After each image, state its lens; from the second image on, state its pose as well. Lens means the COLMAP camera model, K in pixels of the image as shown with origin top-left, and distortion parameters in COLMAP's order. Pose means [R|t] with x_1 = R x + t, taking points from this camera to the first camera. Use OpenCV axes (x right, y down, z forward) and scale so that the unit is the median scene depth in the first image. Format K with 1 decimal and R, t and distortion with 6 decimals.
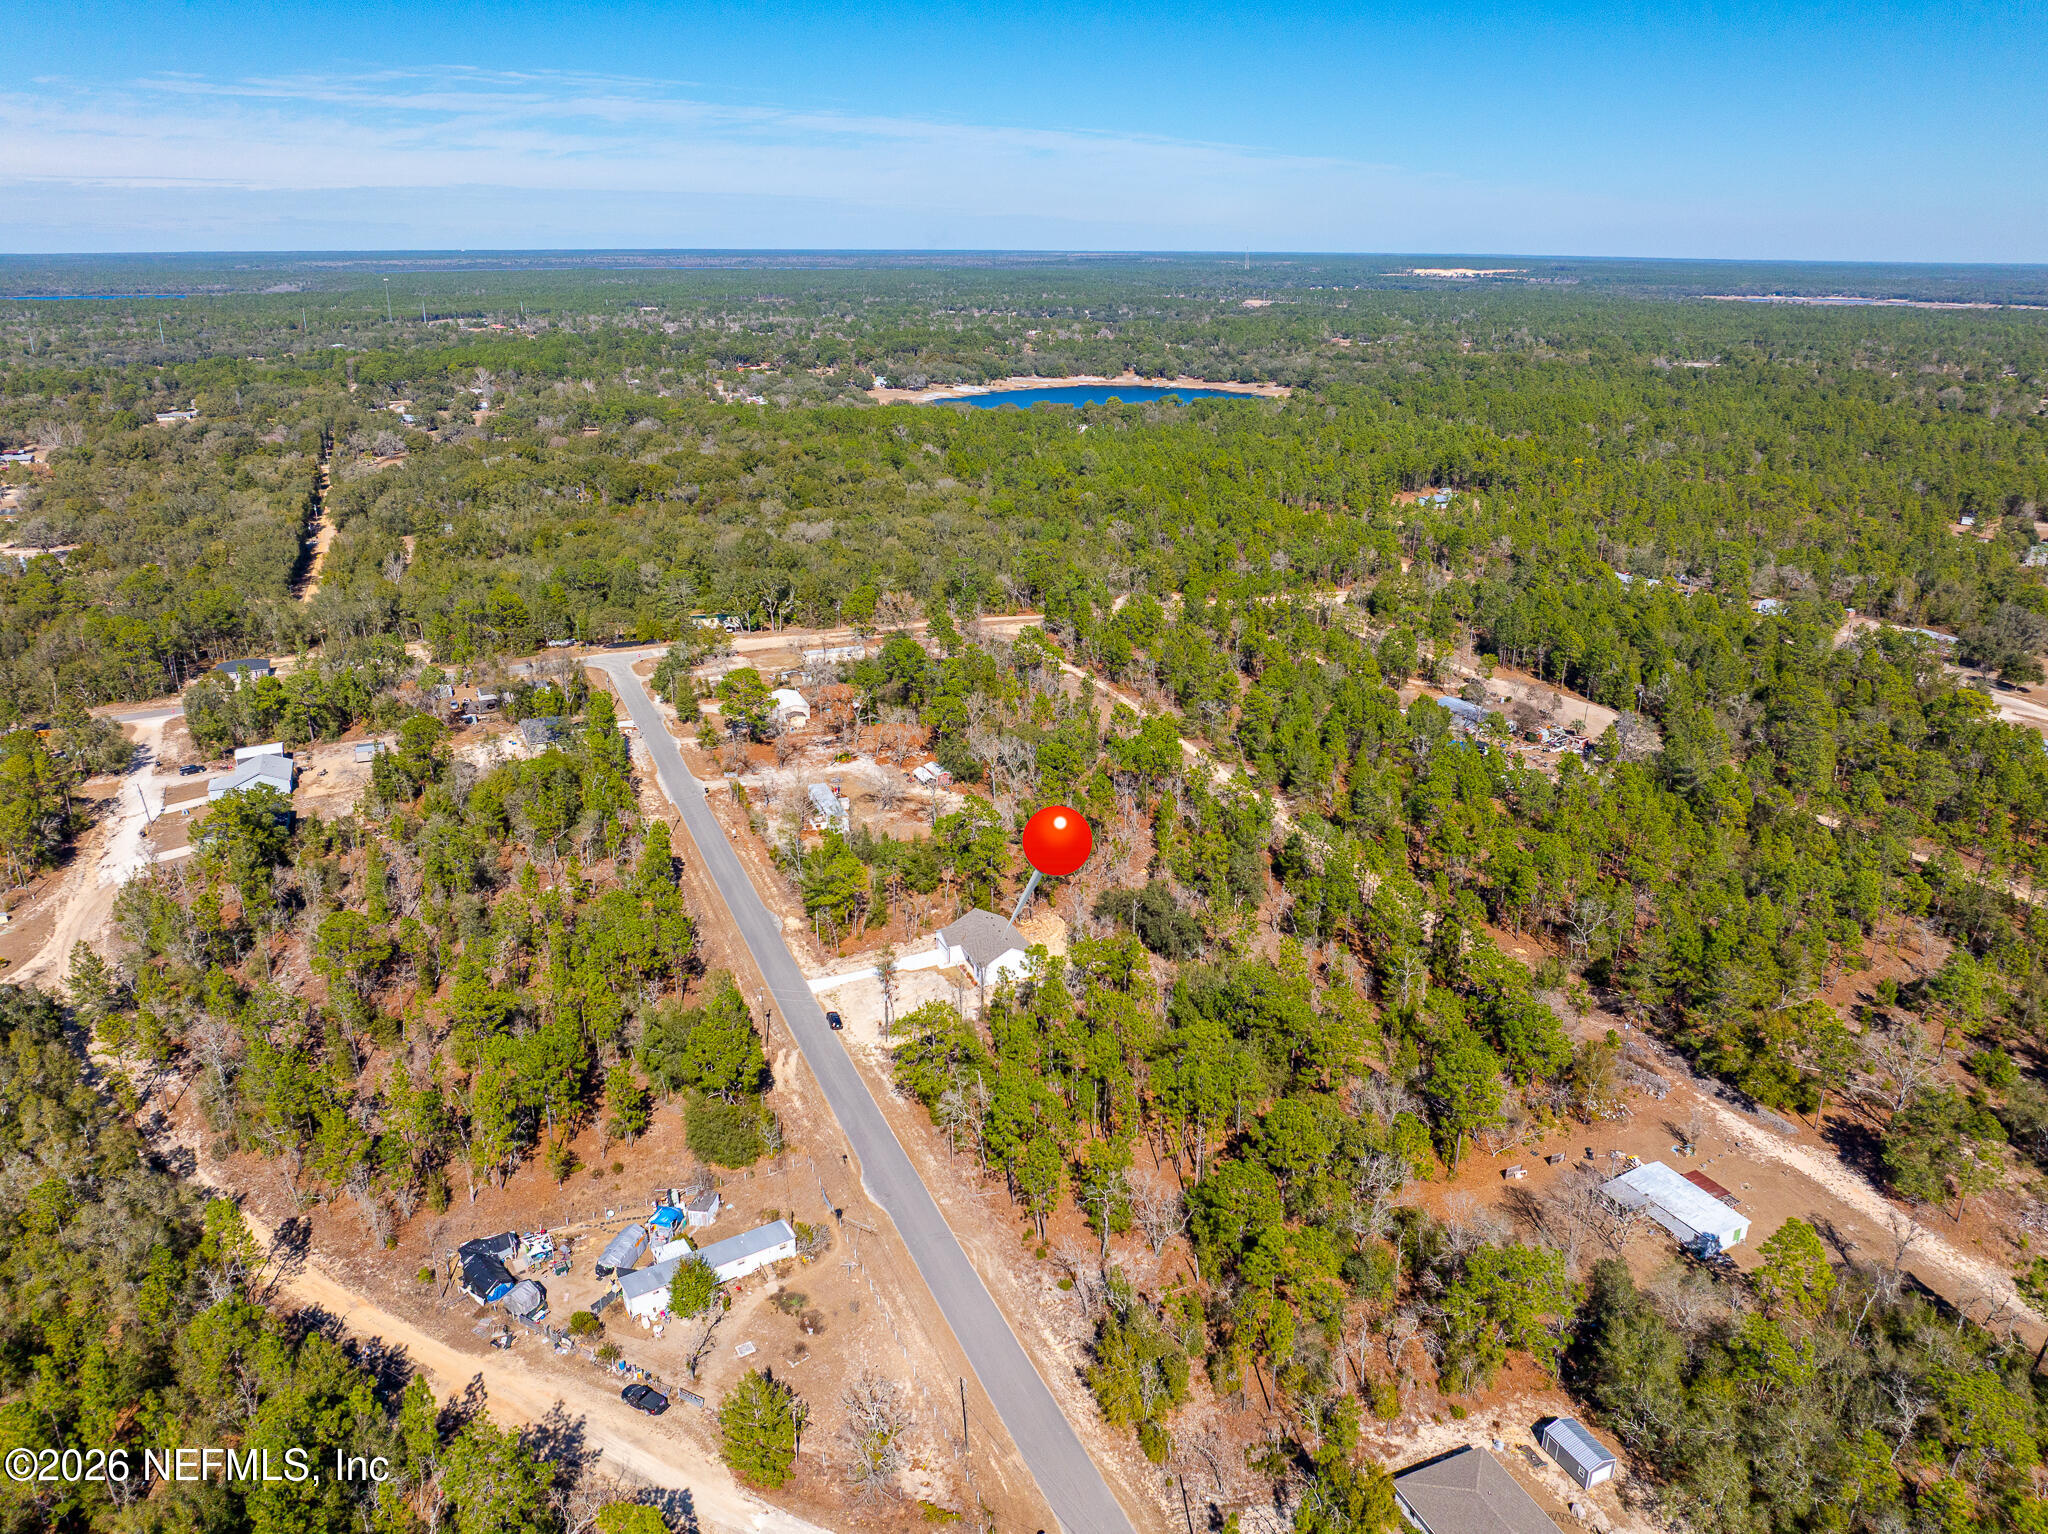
lens RADIAL K [[1437.9, 0, 1031.9], [0, 1437.9, 766.7], [0, 0, 1]] dist [-0.043668, 0.005495]
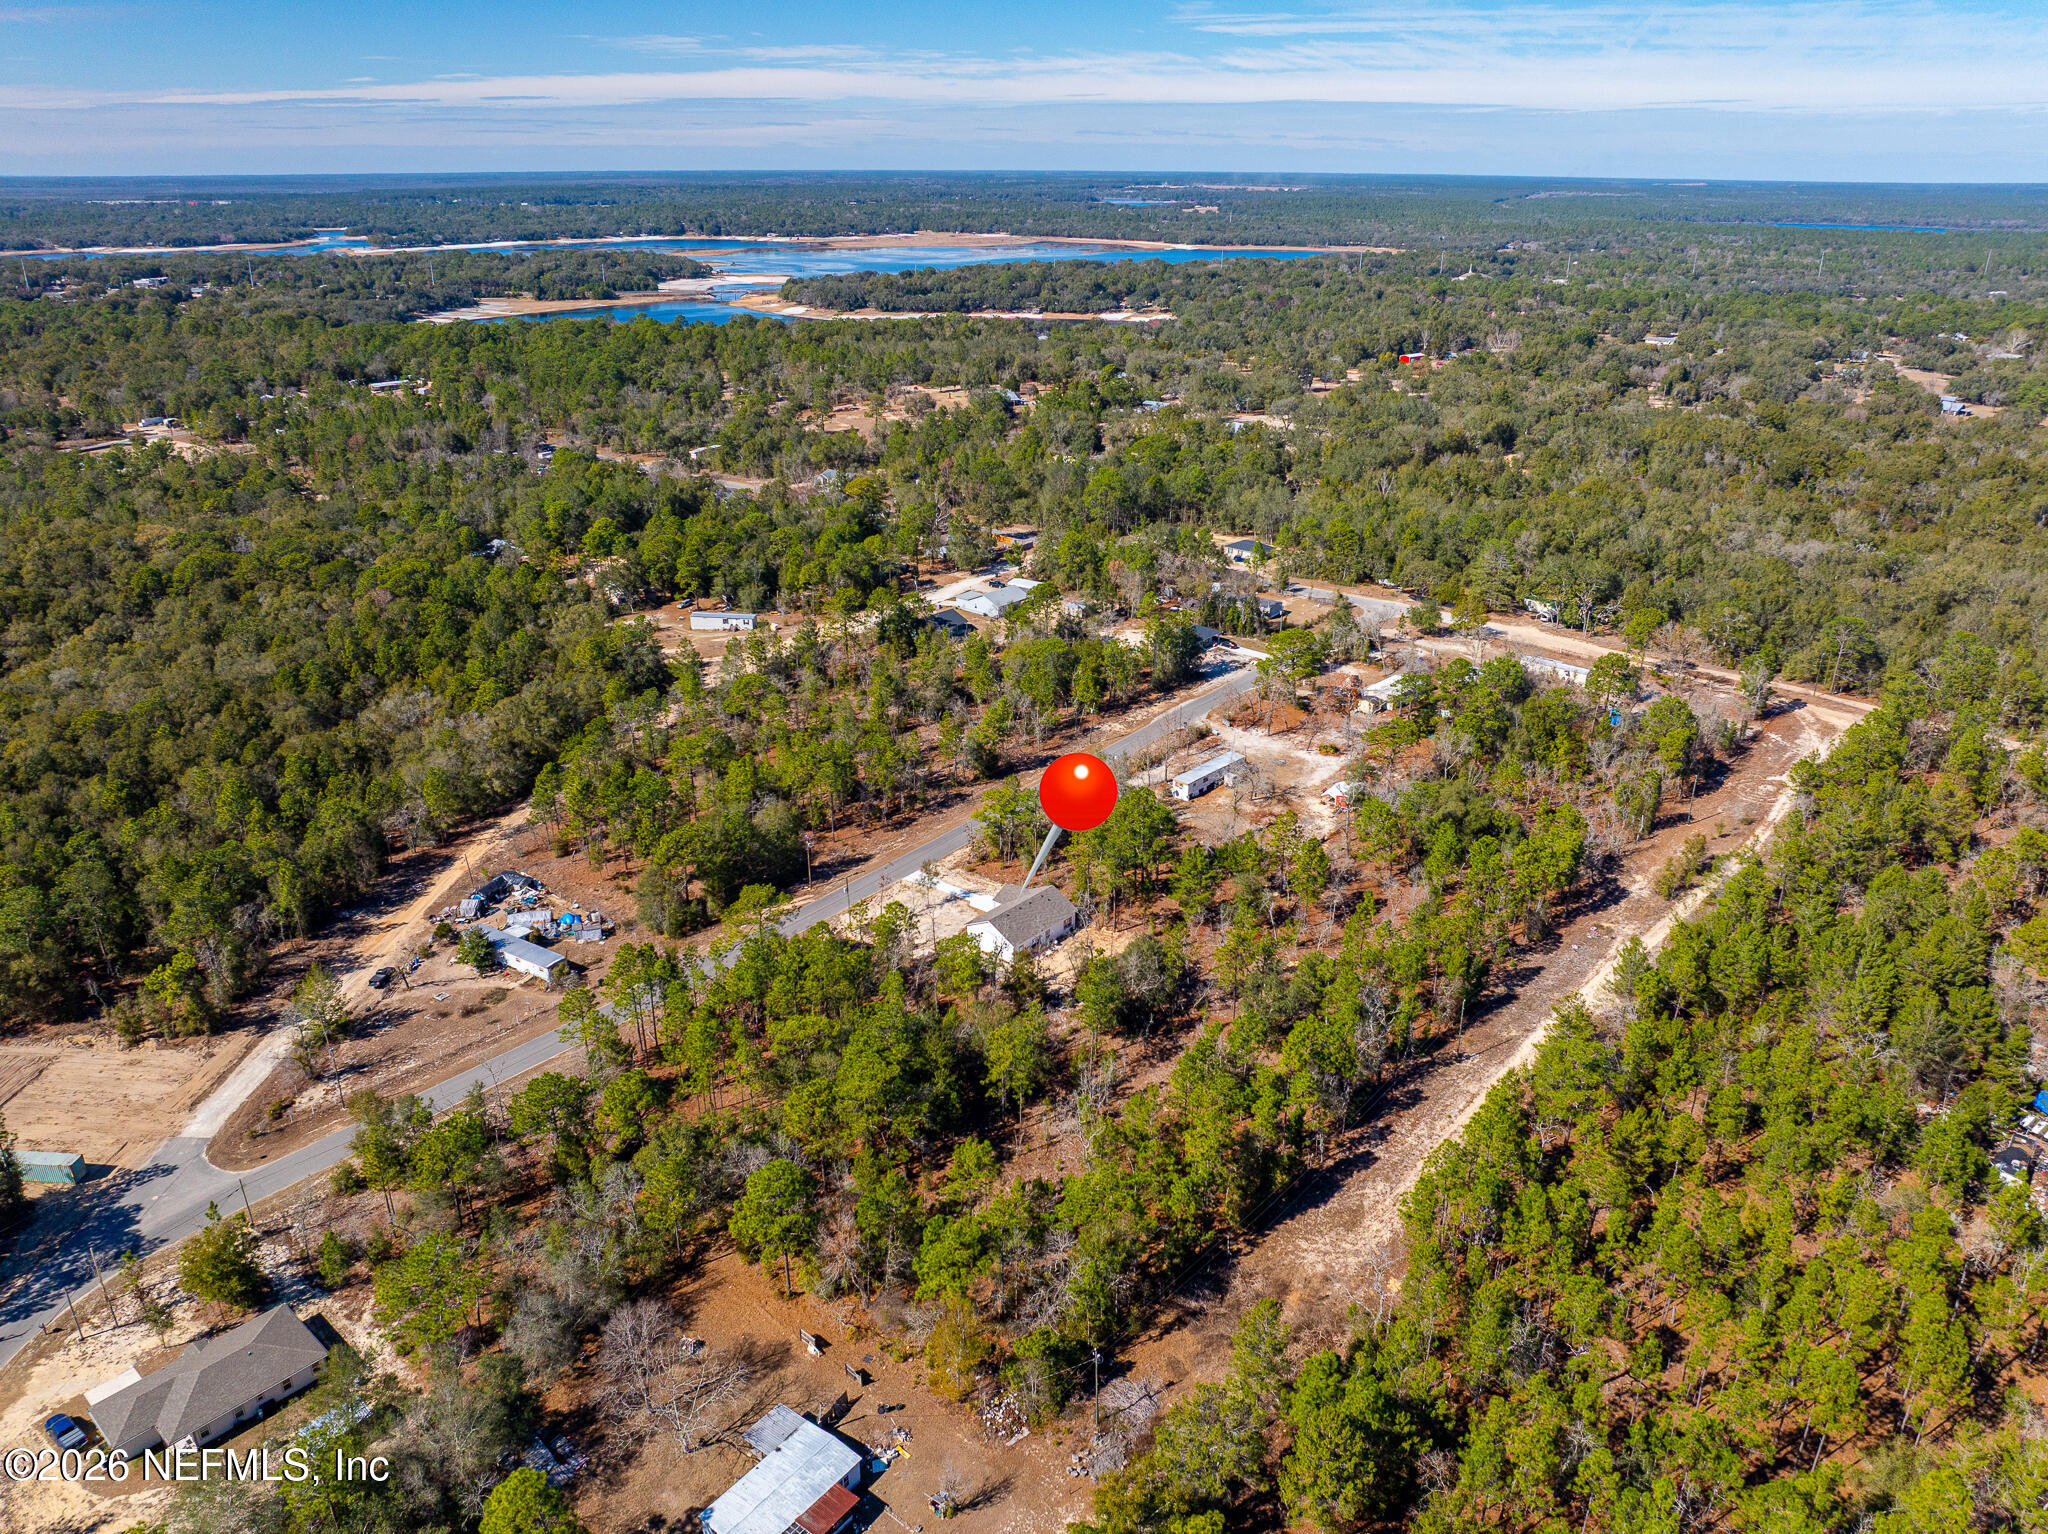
lens RADIAL K [[1437.9, 0, 1031.9], [0, 1437.9, 766.7], [0, 0, 1]] dist [-0.043668, 0.005495]
pose [[0.437009, 0.349352, -0.828840, 0.985137], [-0.313901, 0.922788, 0.223445, -0.253560], [0.842905, 0.162526, 0.512929, 0.645442]]
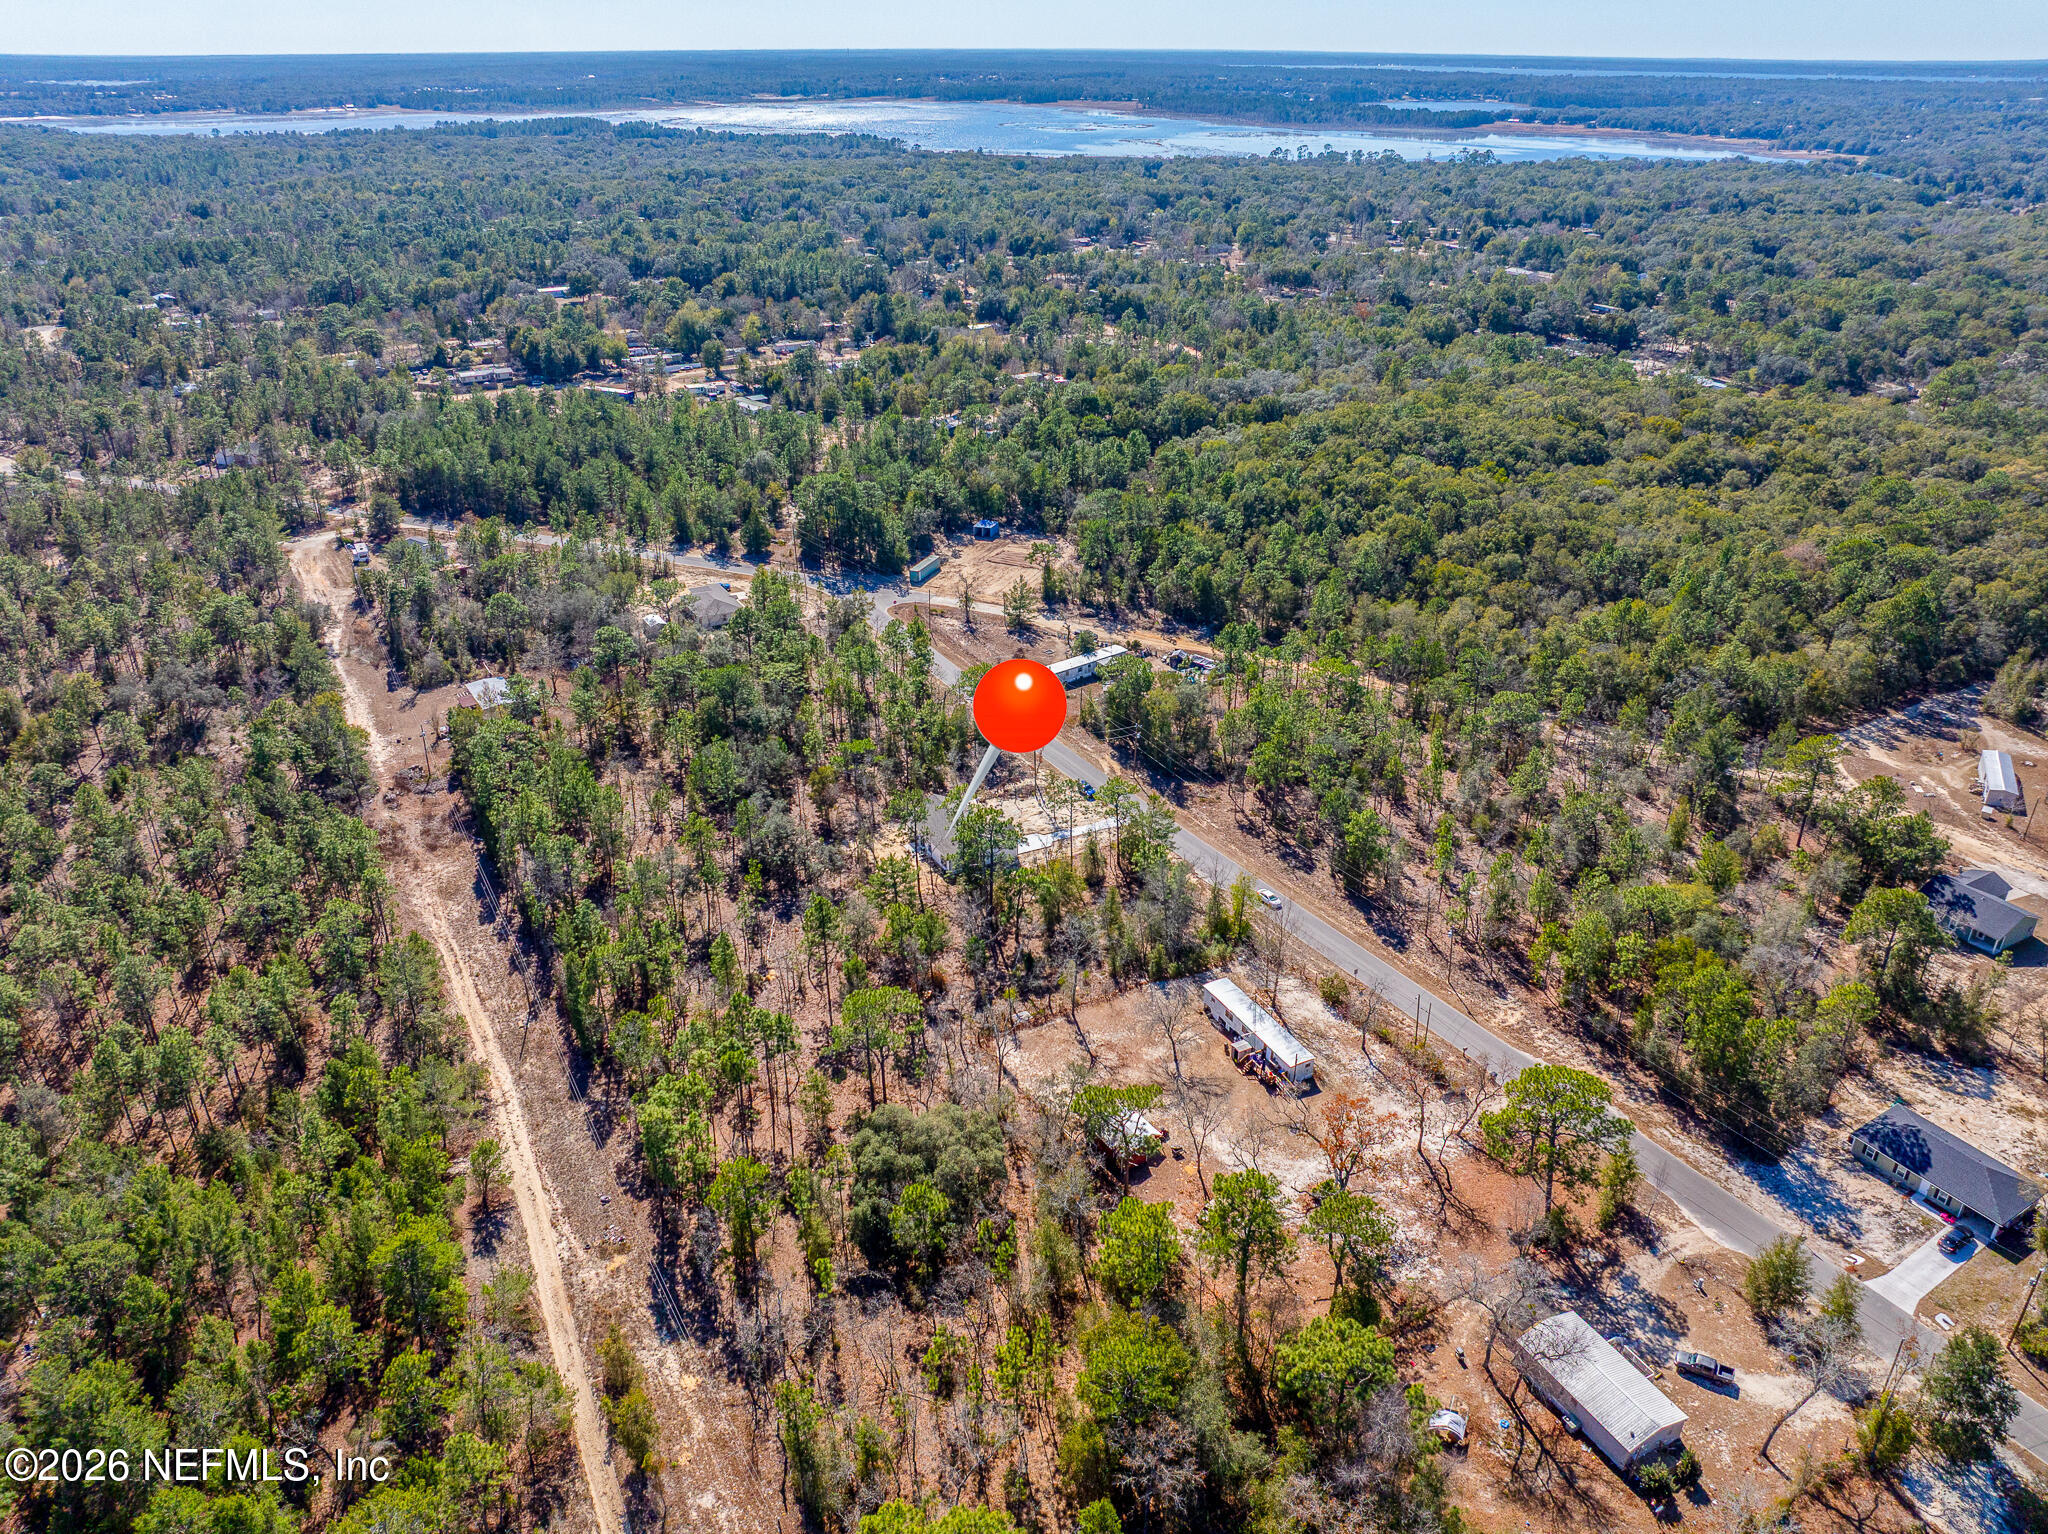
lens RADIAL K [[1437.9, 0, 1031.9], [0, 1437.9, 766.7], [0, 0, 1]] dist [-0.043668, 0.005495]
pose [[-0.993999, 0.041932, -0.101032, 0.025646], [-0.045598, 0.680712, 0.731131, -0.810827], [0.099431, 0.731350, -0.674715, 2.141169]]
